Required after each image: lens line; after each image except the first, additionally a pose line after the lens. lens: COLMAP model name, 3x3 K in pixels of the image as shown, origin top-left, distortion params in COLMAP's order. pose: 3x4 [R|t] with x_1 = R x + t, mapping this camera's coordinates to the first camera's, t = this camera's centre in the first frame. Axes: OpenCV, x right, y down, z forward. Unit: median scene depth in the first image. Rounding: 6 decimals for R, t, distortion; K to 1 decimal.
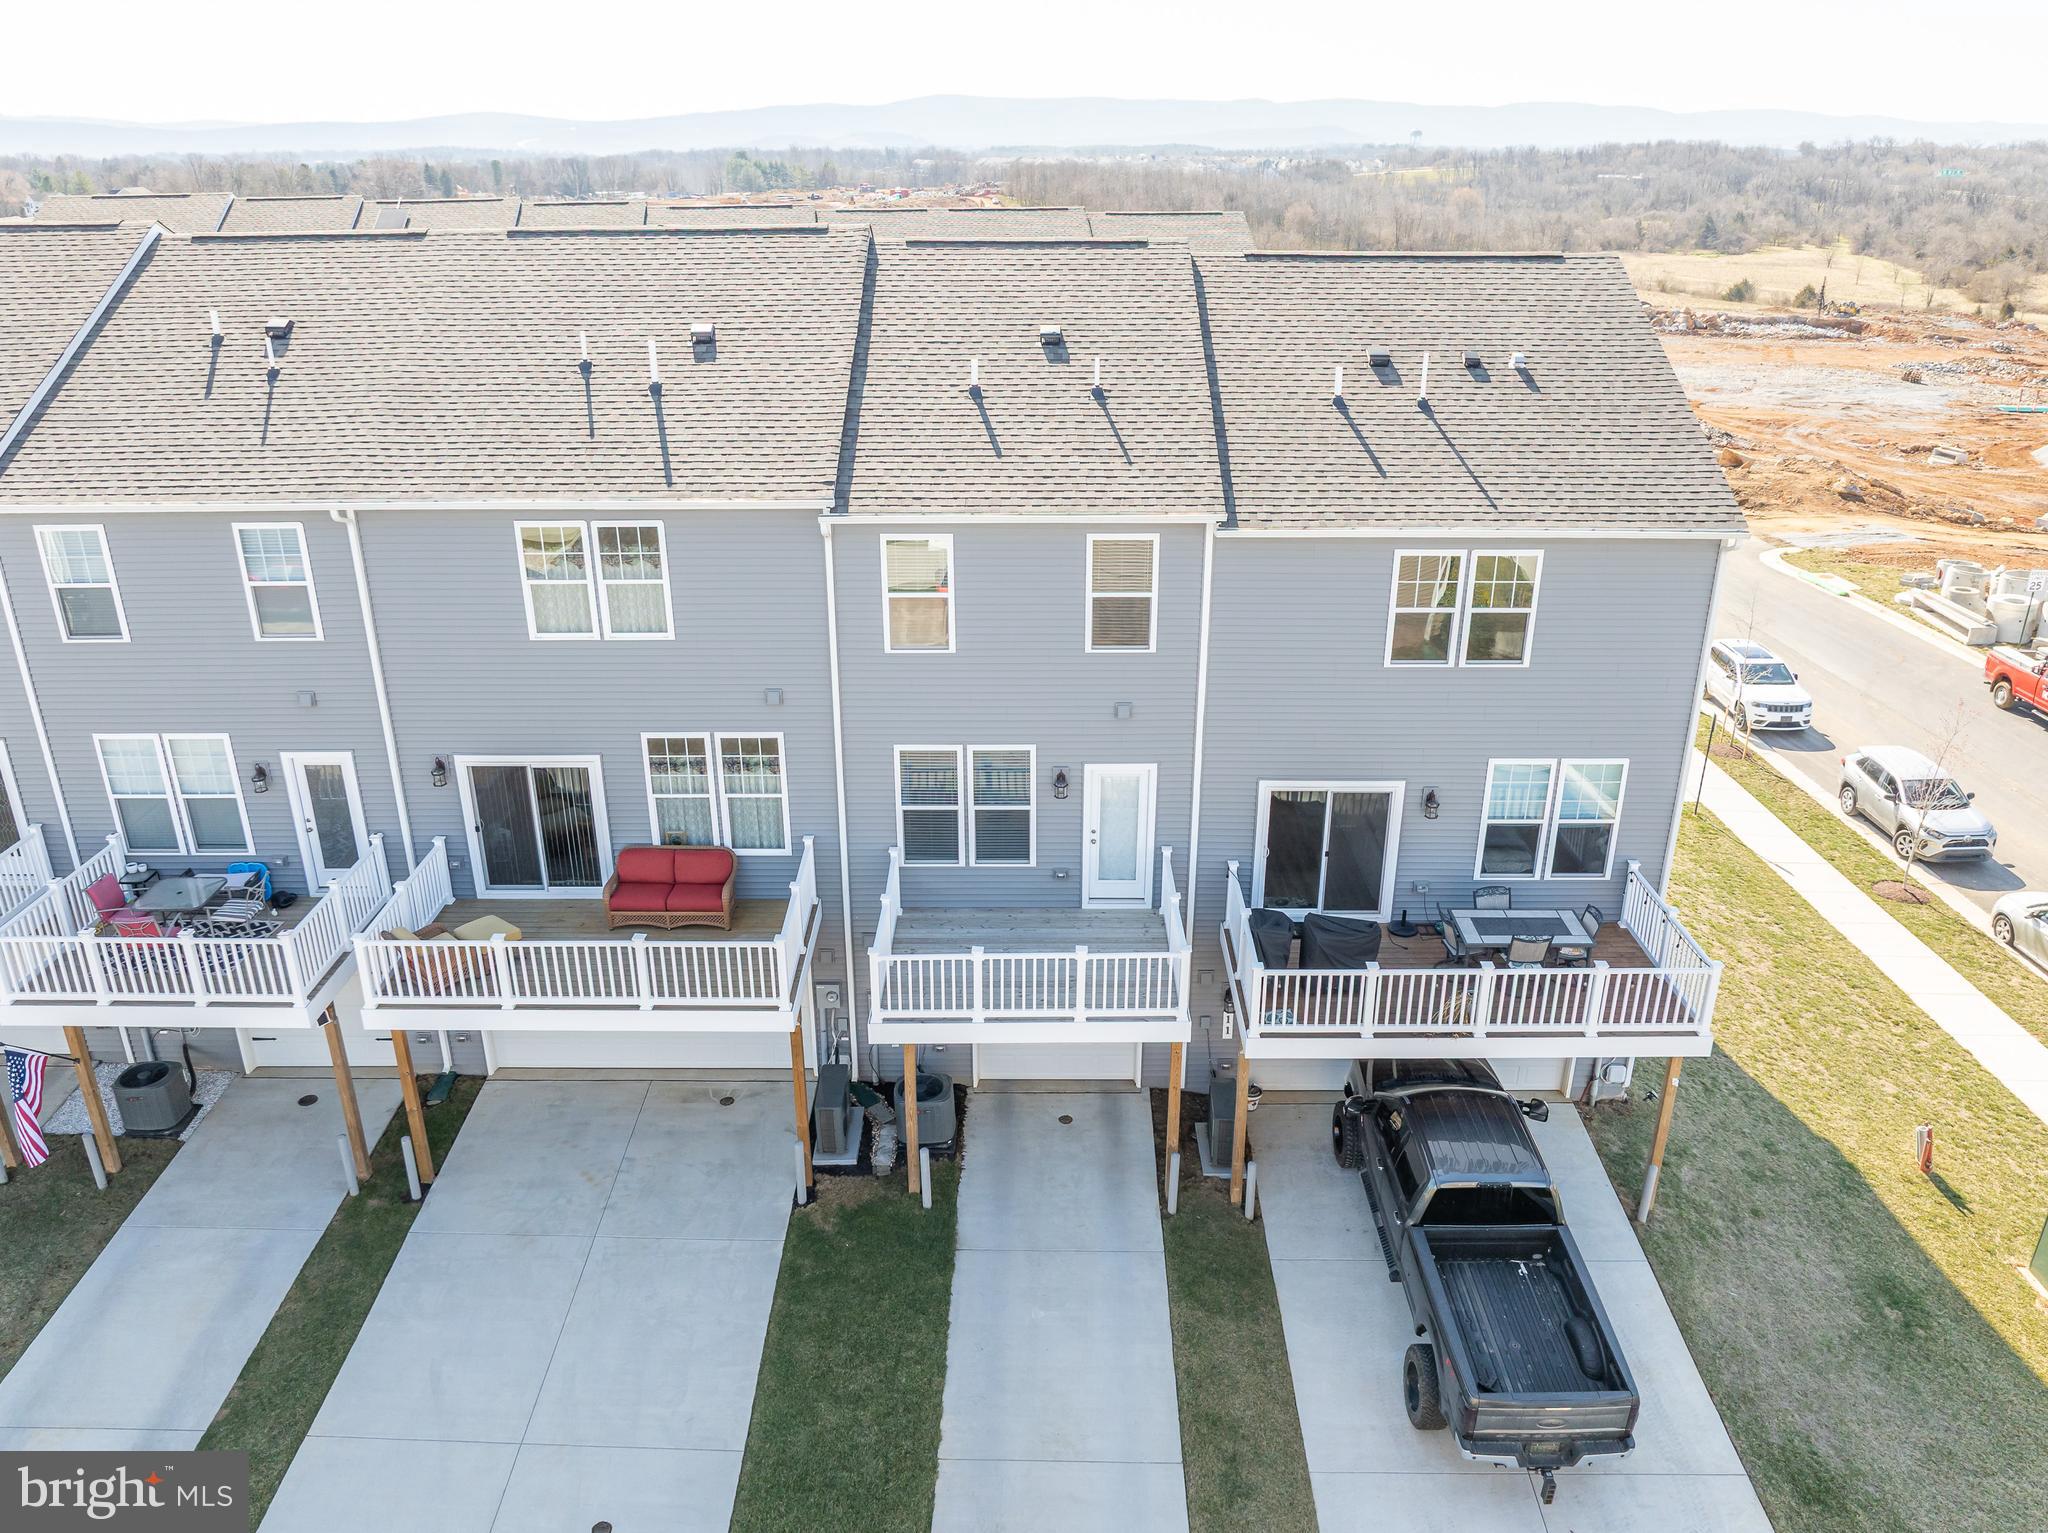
lens RADIAL K [[1582.1, 0, 1025.8], [0, 1582.1, 814.4], [0, 0, 1]] dist [-0.037090, 0.006282]
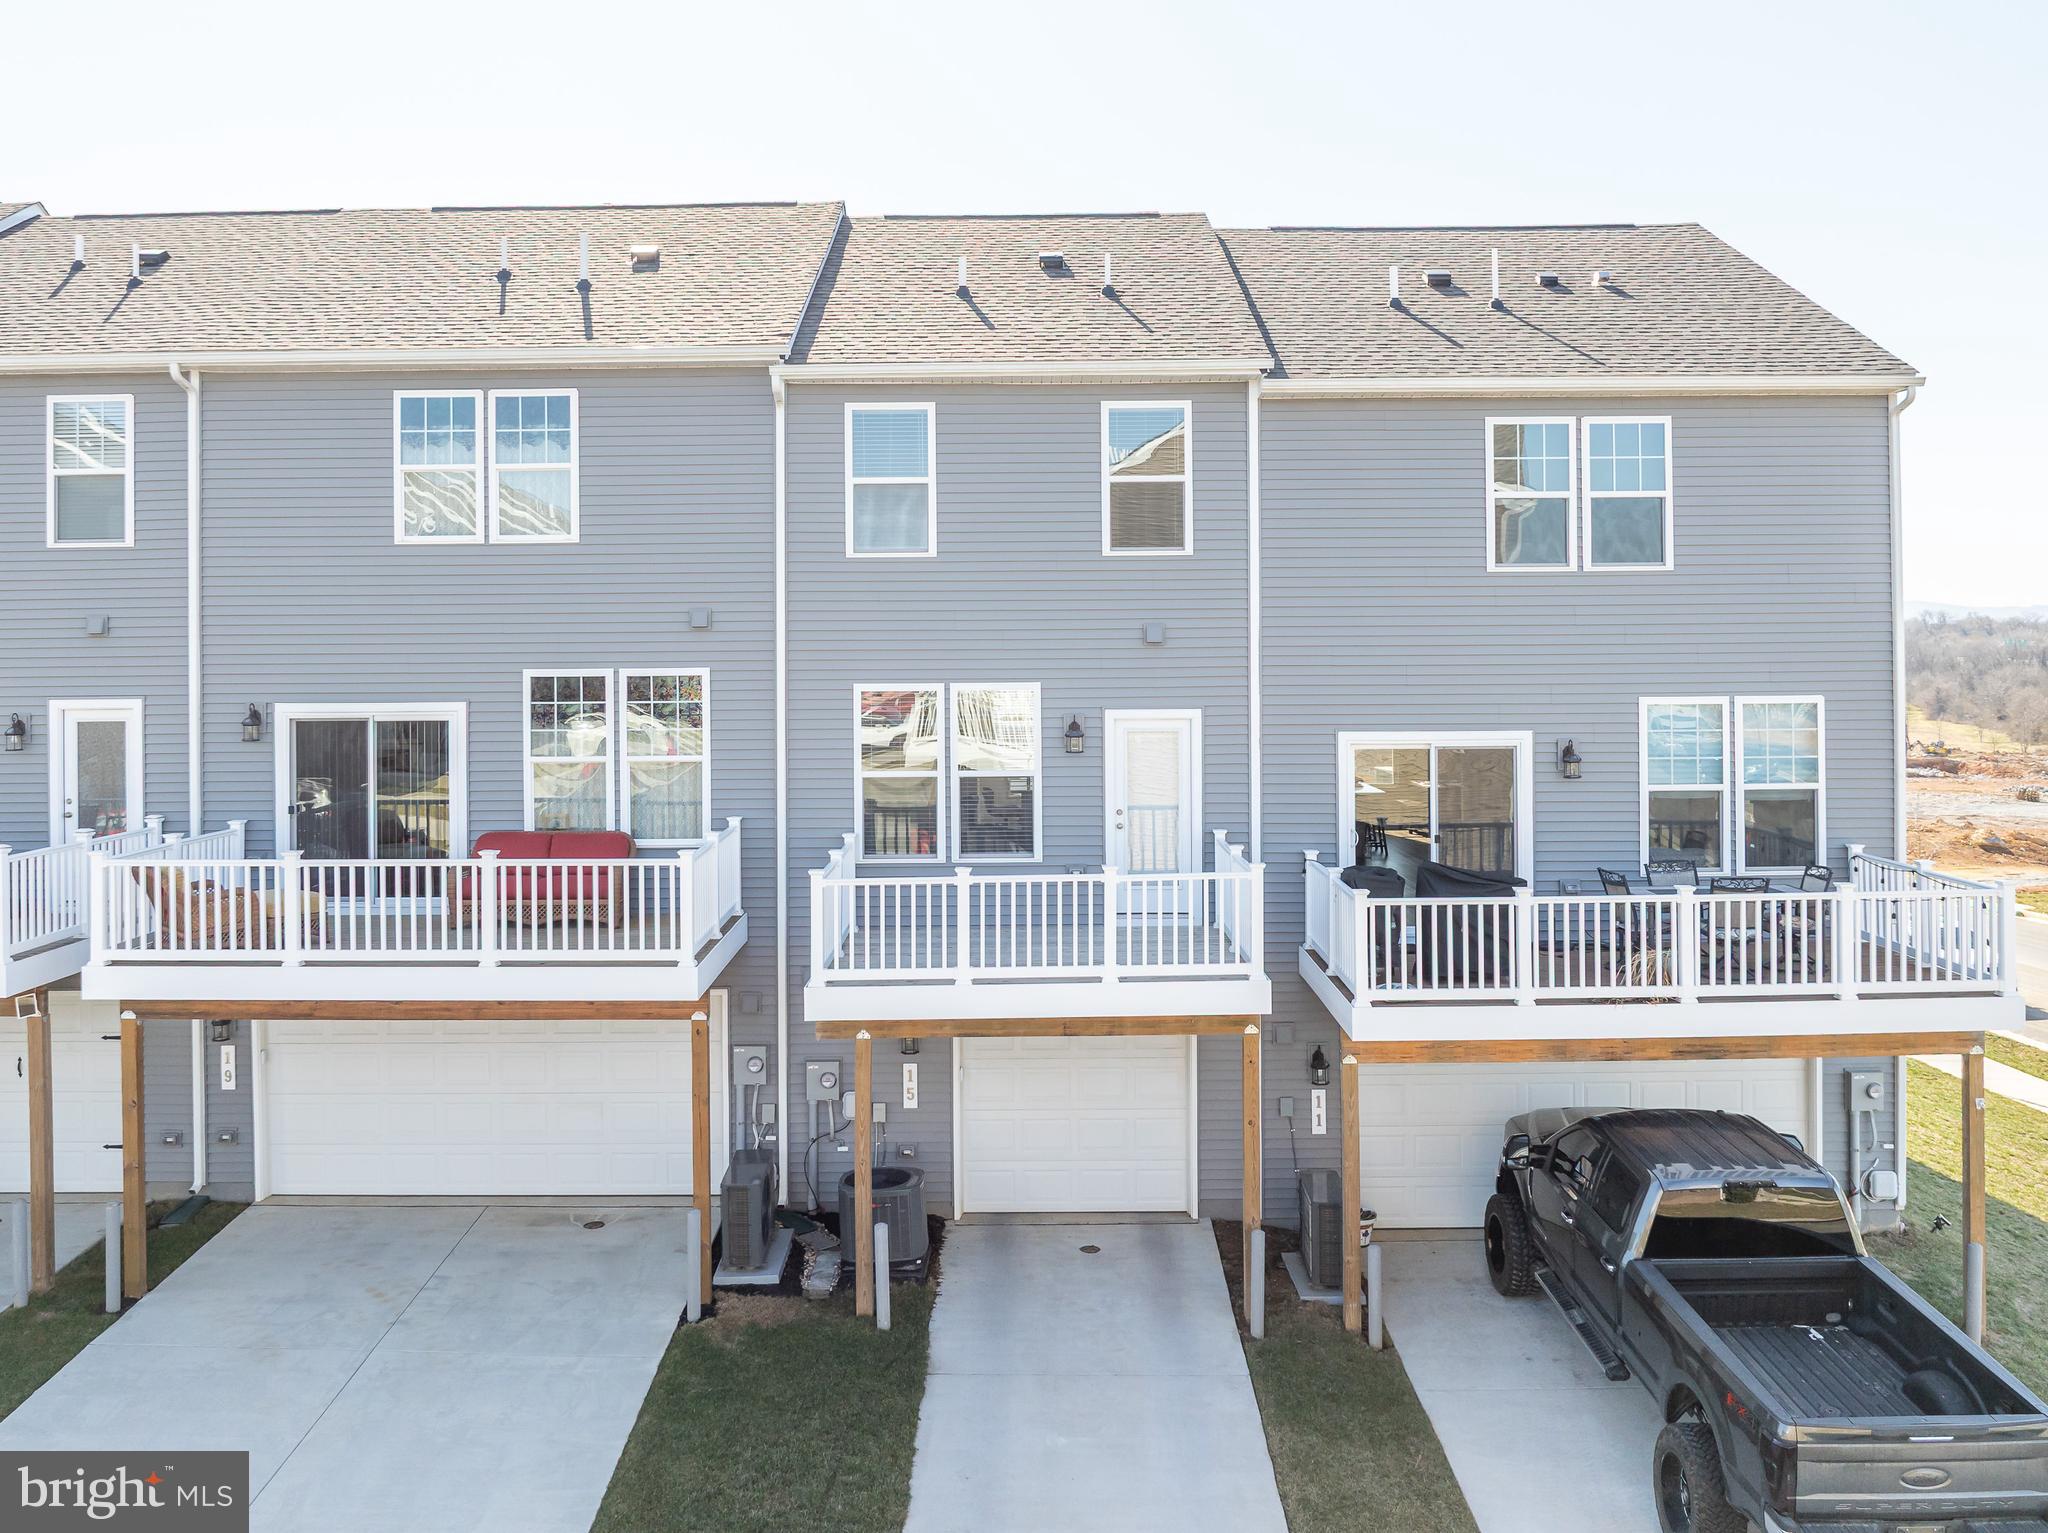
lens RADIAL K [[1817.7, 0, 1001.2], [0, 1817.7, 766.4], [0, 0, 1]] dist [-0.040205, -0.001878]
pose [[0.999972, -0.006336, -0.004035, -0.009167], [0.004072, 0.908590, -0.417670, 0.352781], [0.006312, 0.417642, 0.908590, 0.220417]]
